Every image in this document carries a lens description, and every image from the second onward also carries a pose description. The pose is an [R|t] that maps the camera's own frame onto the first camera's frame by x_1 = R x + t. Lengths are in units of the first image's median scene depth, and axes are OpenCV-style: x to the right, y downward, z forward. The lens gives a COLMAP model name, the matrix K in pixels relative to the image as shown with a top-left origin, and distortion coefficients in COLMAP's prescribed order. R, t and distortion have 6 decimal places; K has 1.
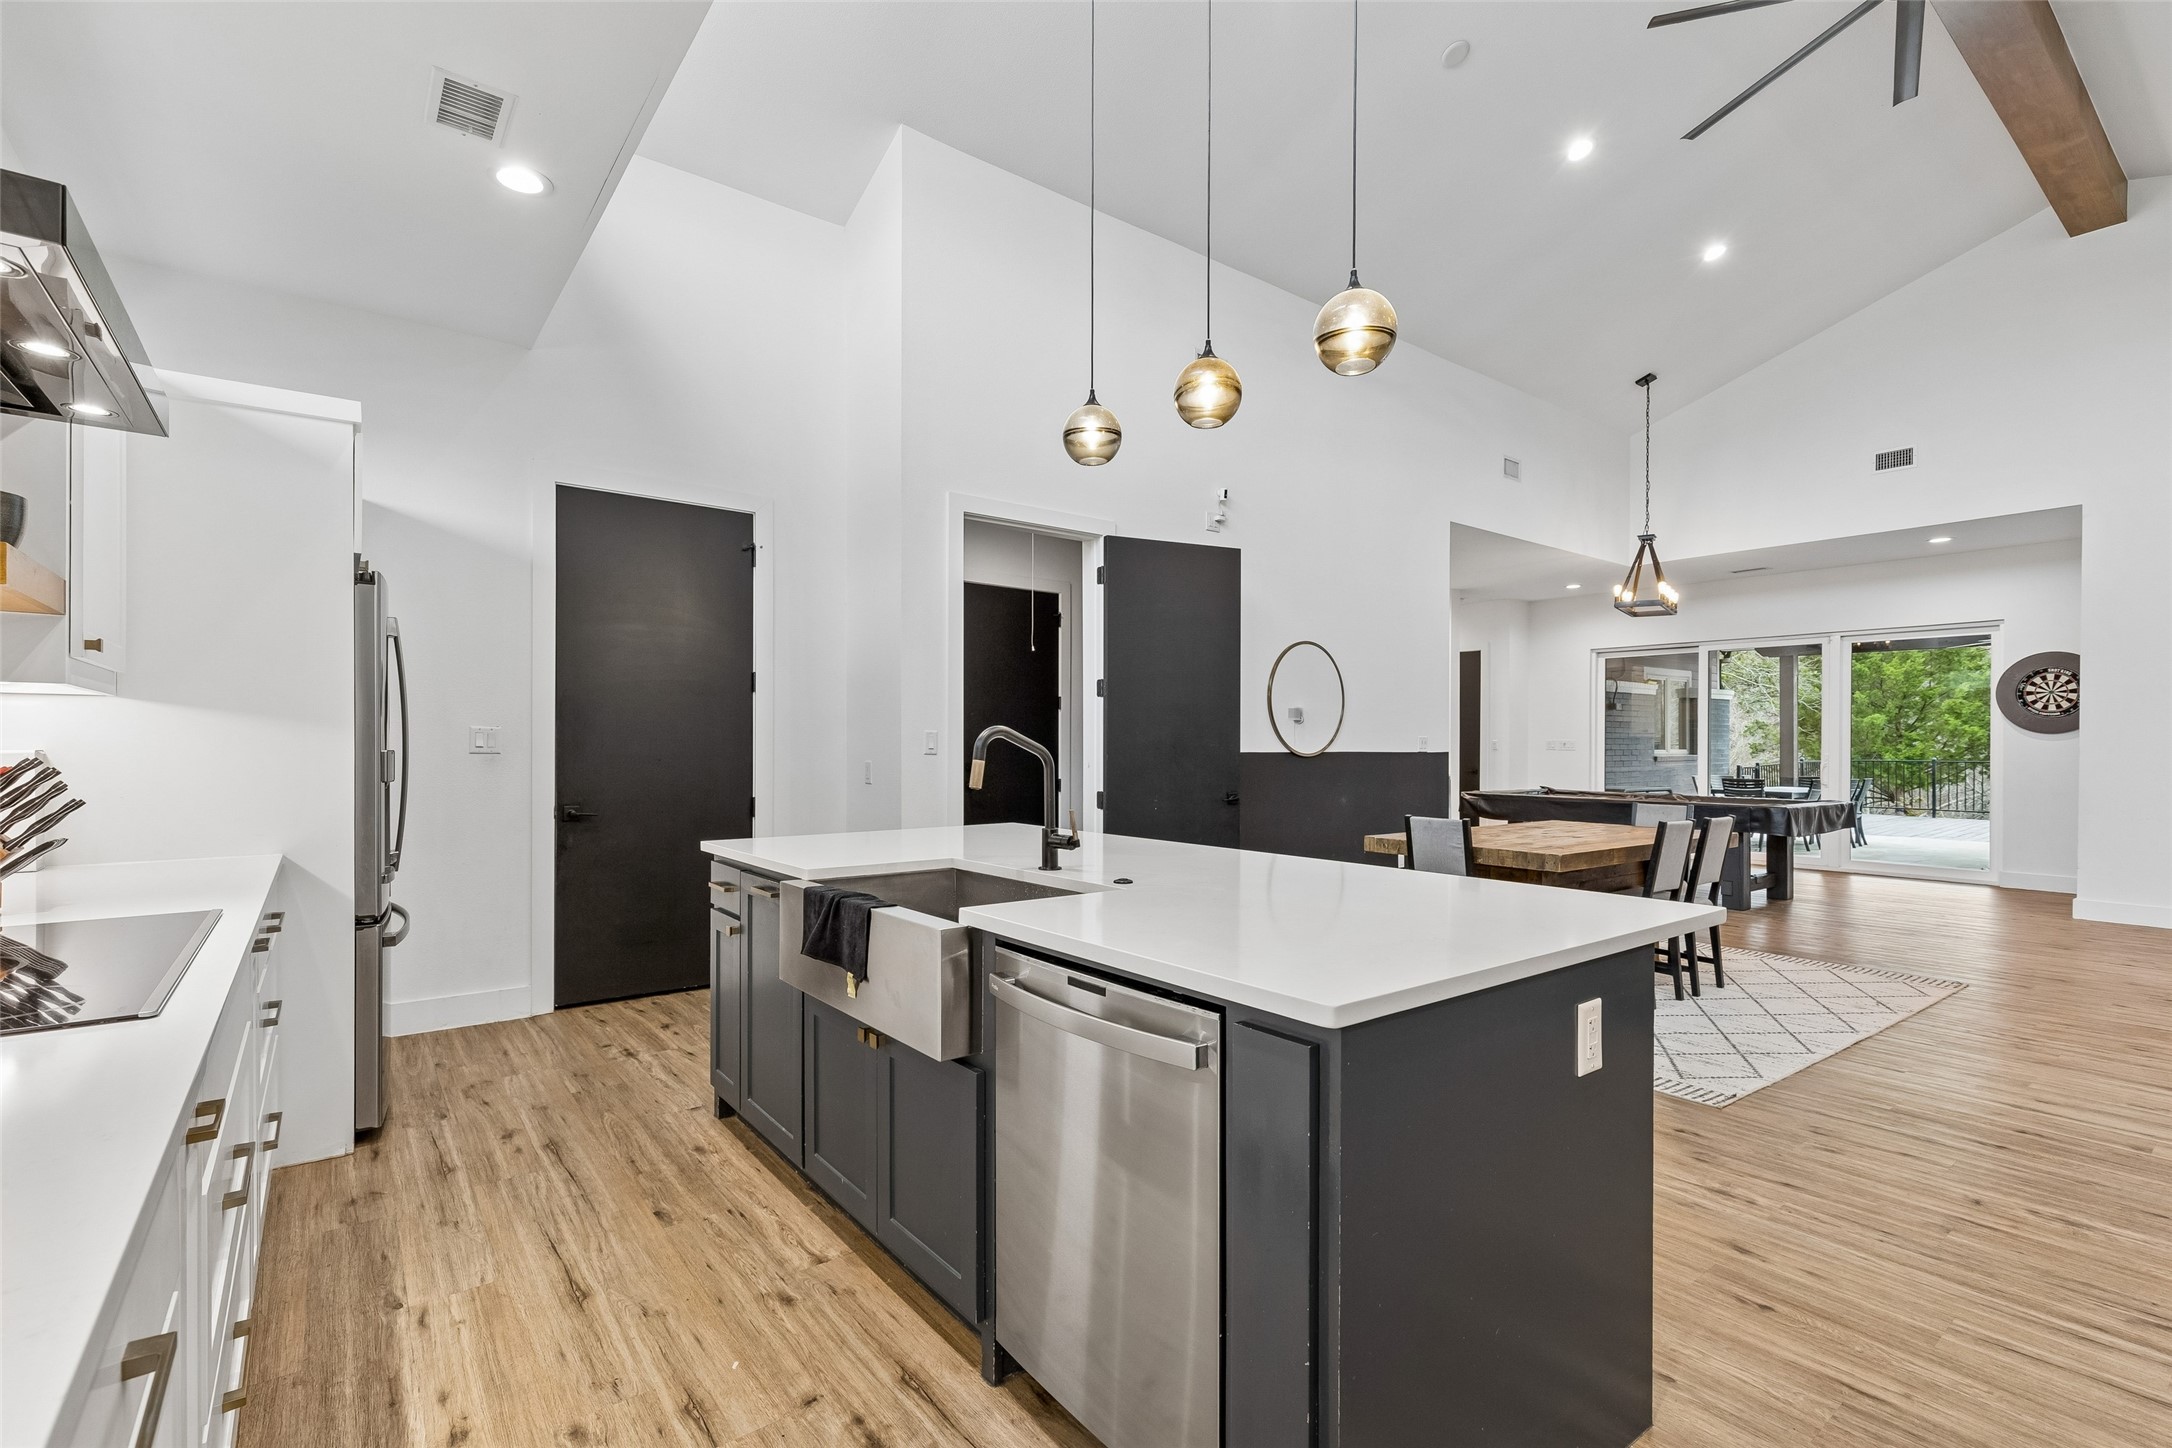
lens RADIAL K [[970.5, 0, 1084.0], [0, 970.5, 744.7], [0, 0, 1]] dist [-0.000341, 0.000125]
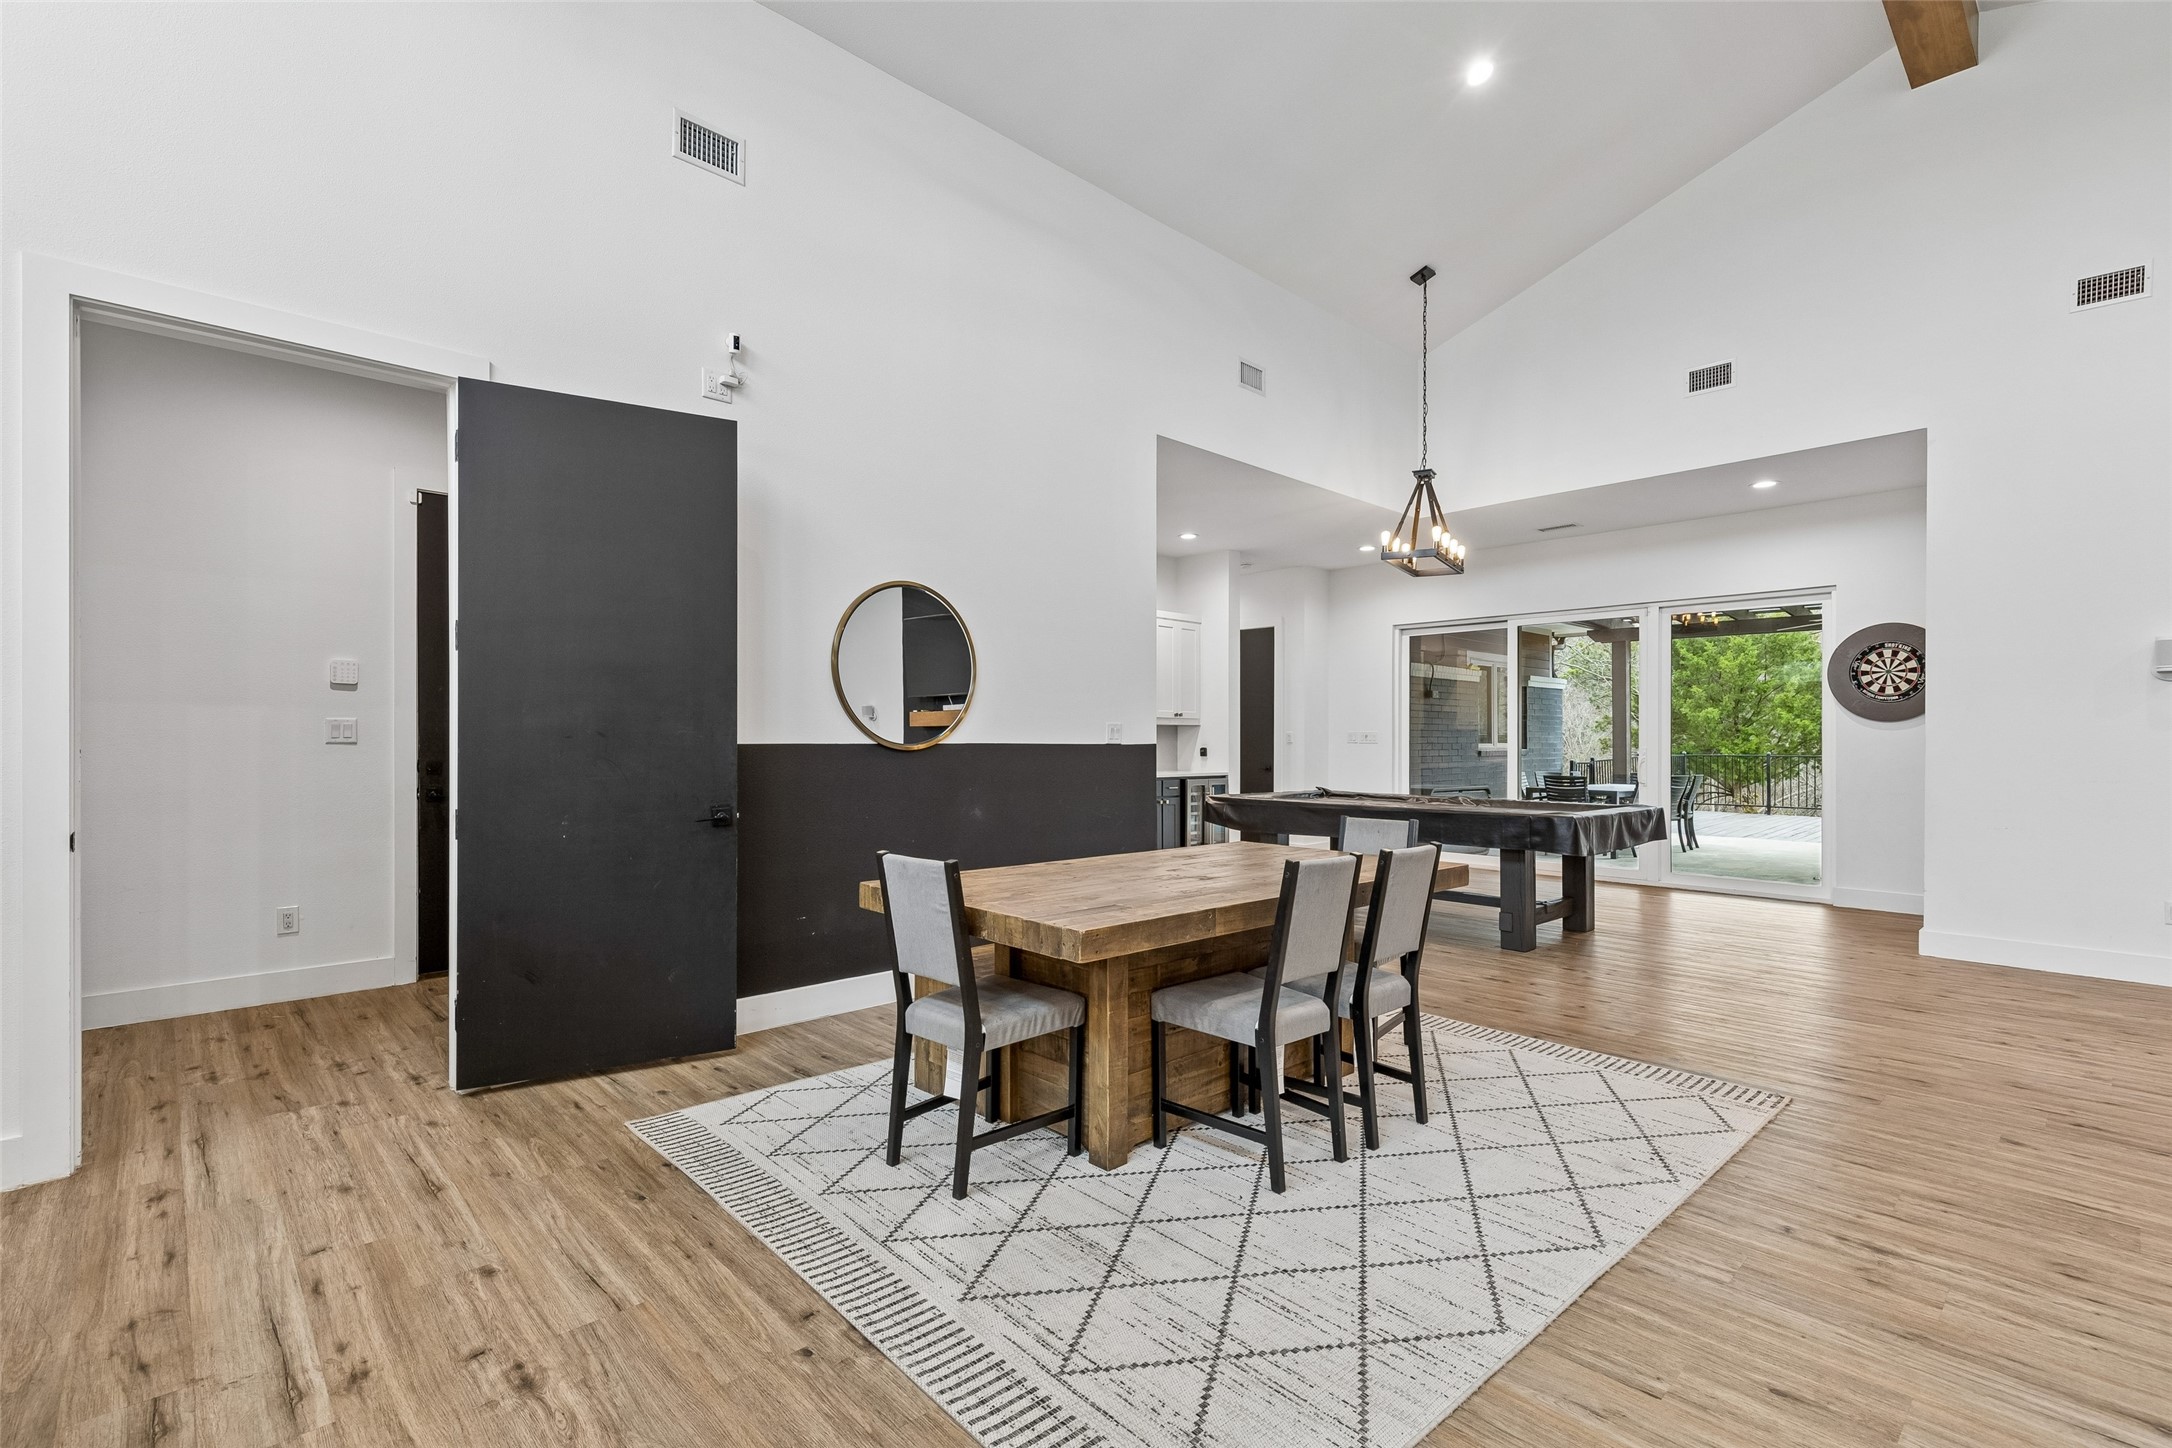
lens RADIAL K [[977.2, 0, 1086.8], [0, 977.2, 736.7], [0, 0, 1]] dist [0.000481, -0.000094]
pose [[0.994325, -0.000590, 0.106380, 0.227082], [0.001135, 0.999987, -0.005069, 0.005115], [-0.106375, 0.005161, 0.994313, 0.243166]]
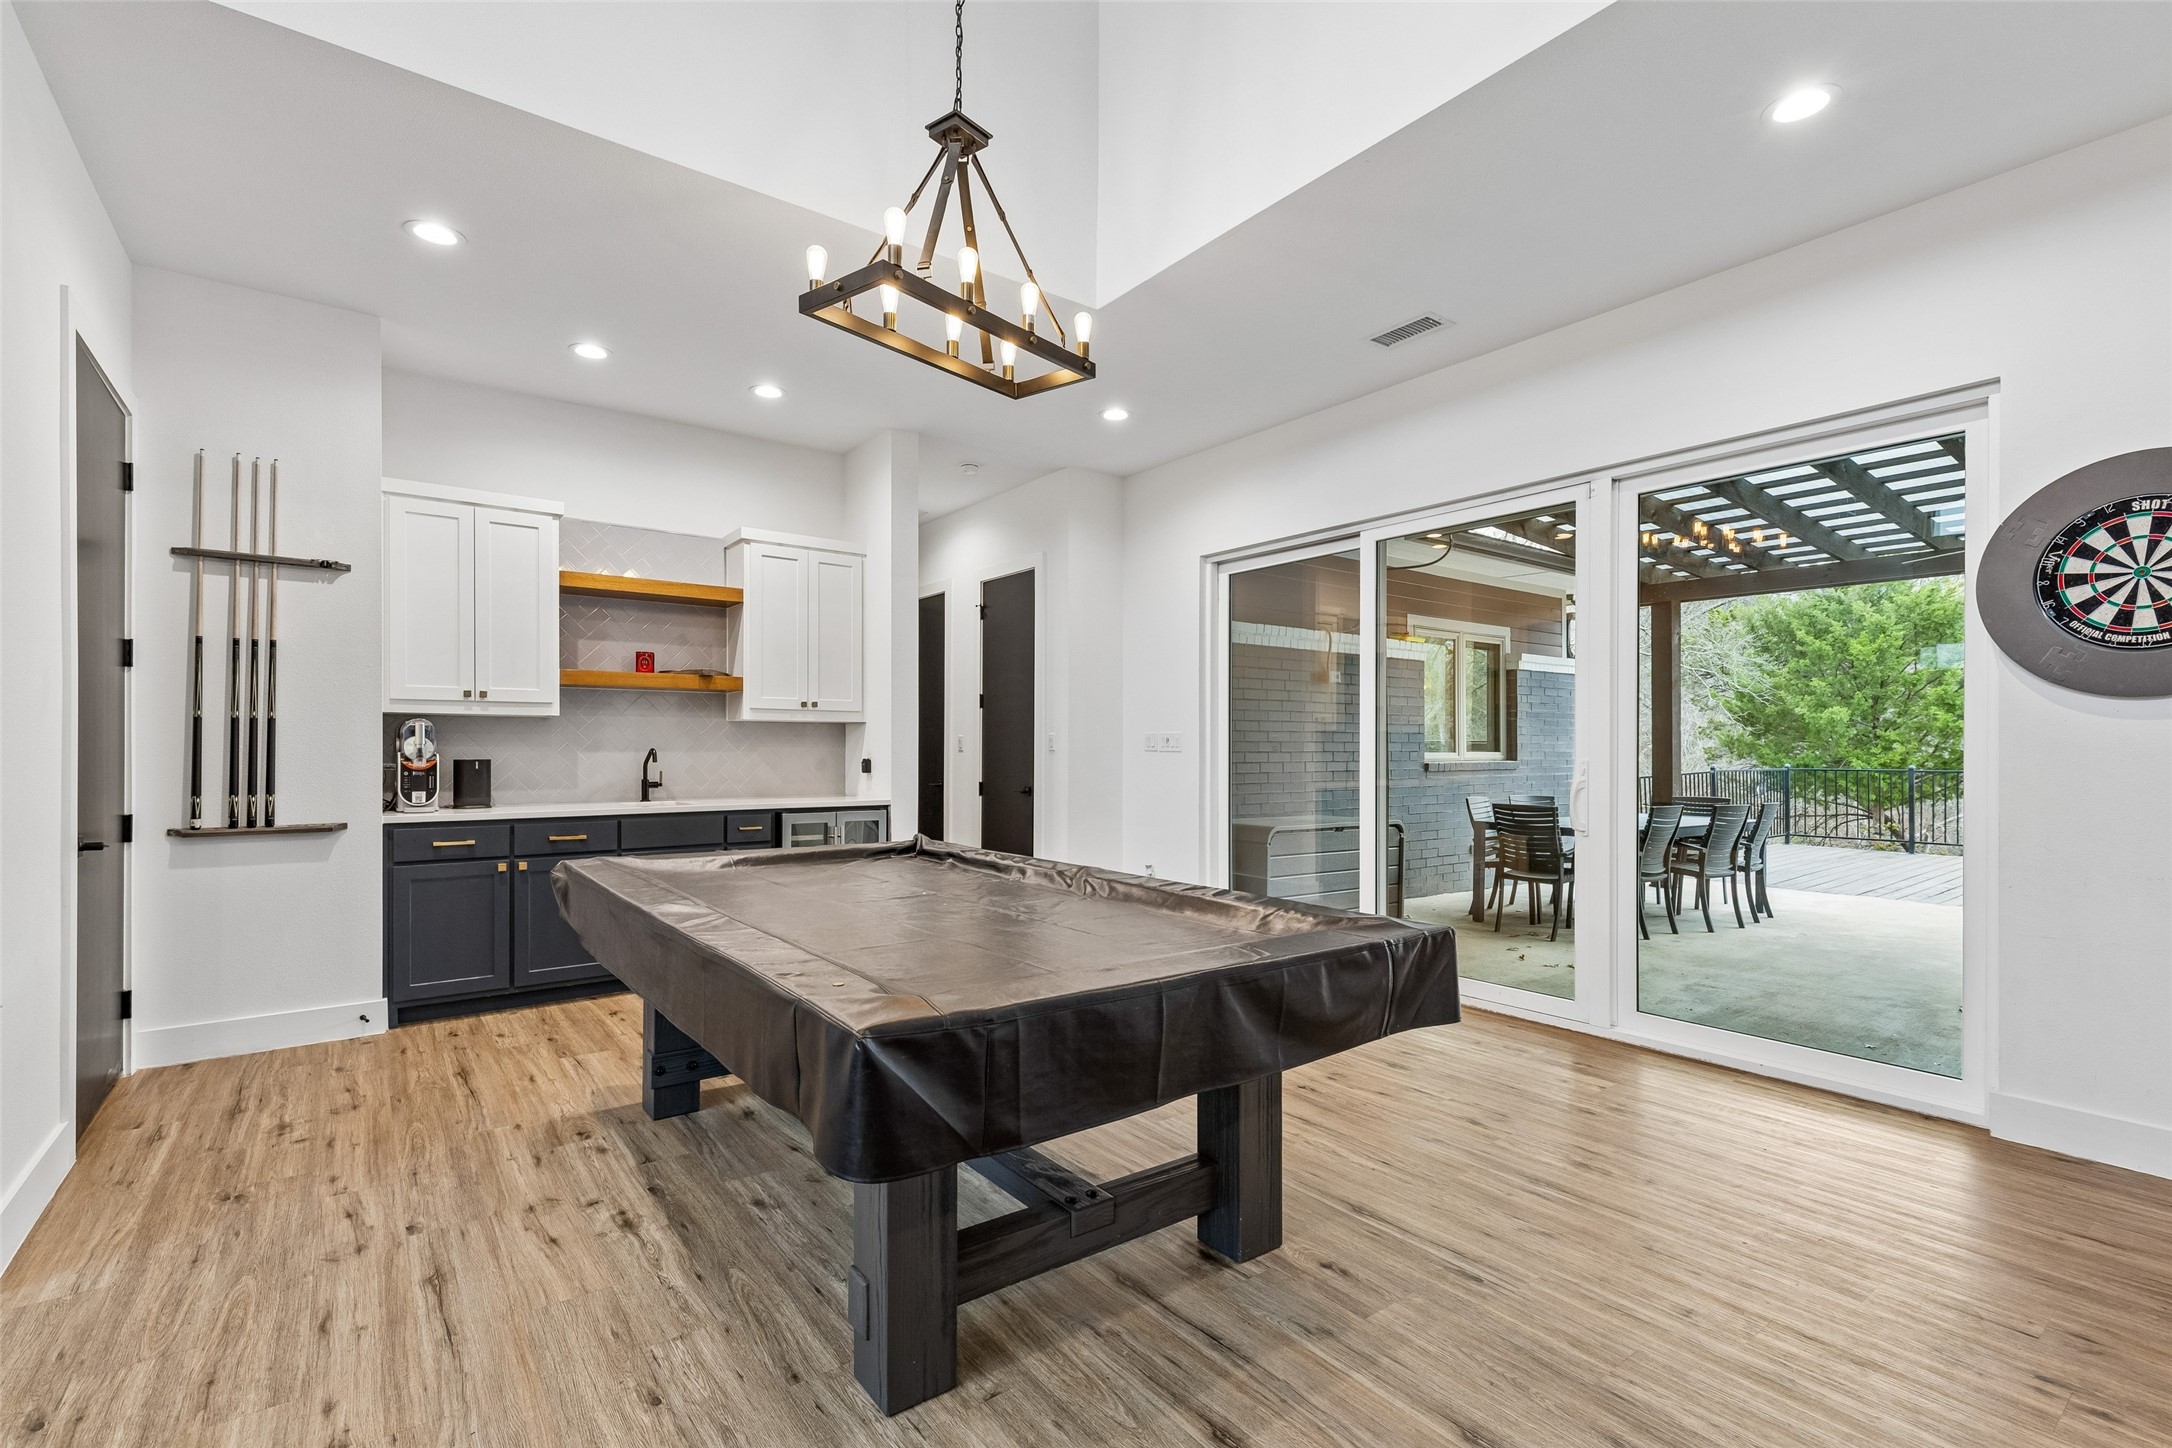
lens RADIAL K [[970.5, 0, 1084.0], [0, 970.5, 744.7], [0, 0, 1]] dist [-0.000341, 0.000125]
pose [[0.999971, -0.000430, -0.007611, 0.640876], [0.000378, 0.999977, -0.006843, 0.007363], [0.007614, 0.006840, 0.999948, 0.669562]]
